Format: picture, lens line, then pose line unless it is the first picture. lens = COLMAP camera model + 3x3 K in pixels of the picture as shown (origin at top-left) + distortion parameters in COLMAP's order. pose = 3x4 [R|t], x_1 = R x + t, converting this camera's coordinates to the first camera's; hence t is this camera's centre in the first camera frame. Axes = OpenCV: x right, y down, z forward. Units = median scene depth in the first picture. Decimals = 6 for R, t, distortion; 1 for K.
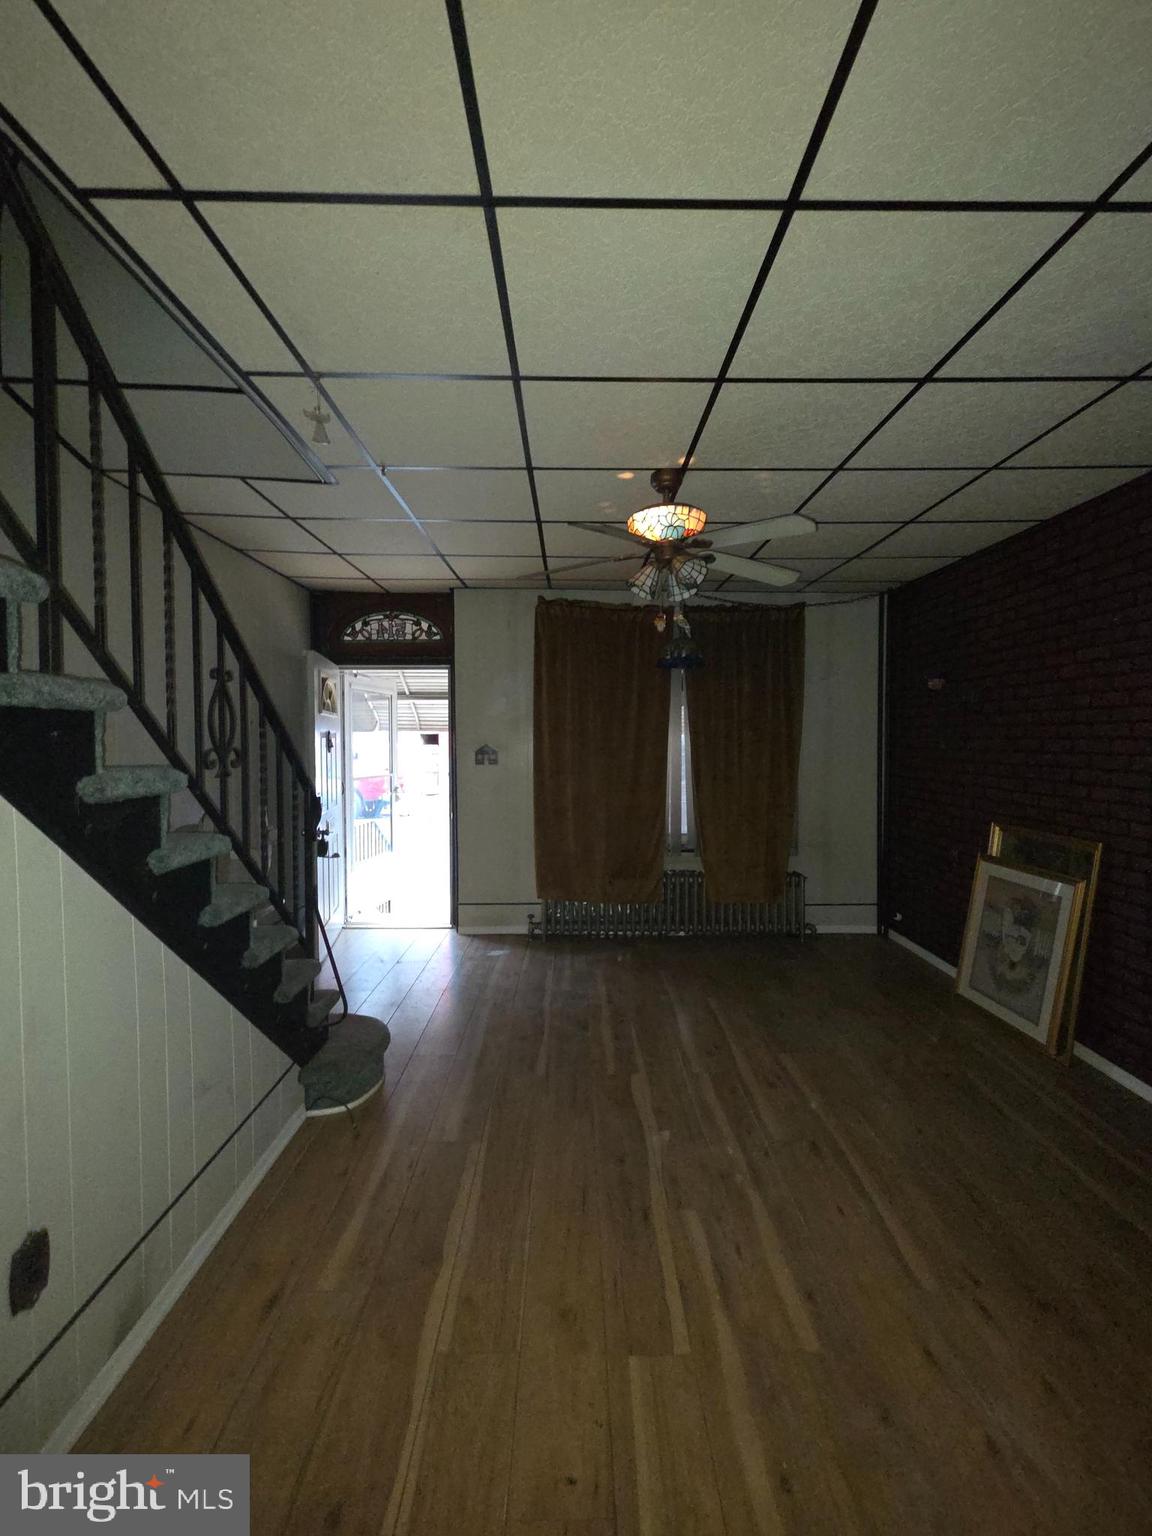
lens RADIAL K [[623.6, 0, 585.5], [0, 623.6, 768.9], [0, 0, 1]] dist [0.000320, -0.001194]
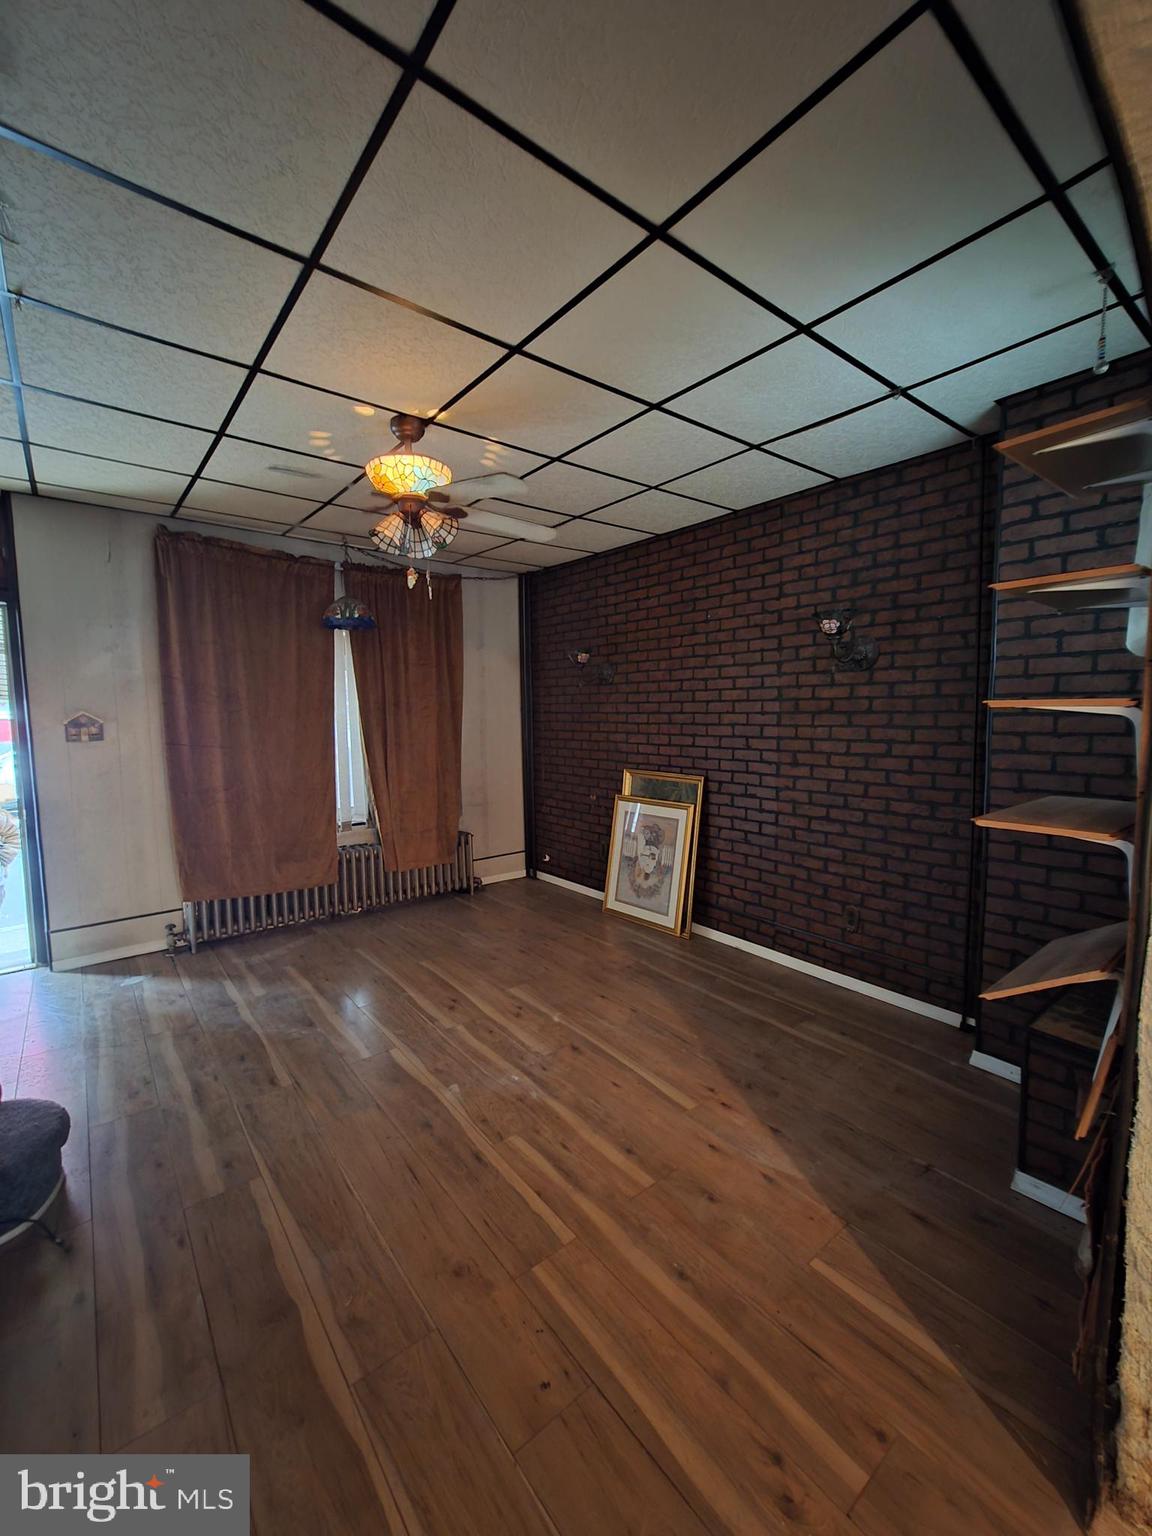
lens RADIAL K [[623.6, 0, 588.1], [0, 623.6, 769.4], [0, 0, 1]] dist [0.000320, -0.001194]
pose [[0.787106, -0.065707, 0.613308, -0.193453], [0.039127, 0.997626, 0.056667, 0.011195], [-0.615575, -0.020606, 0.787809, 0.046997]]
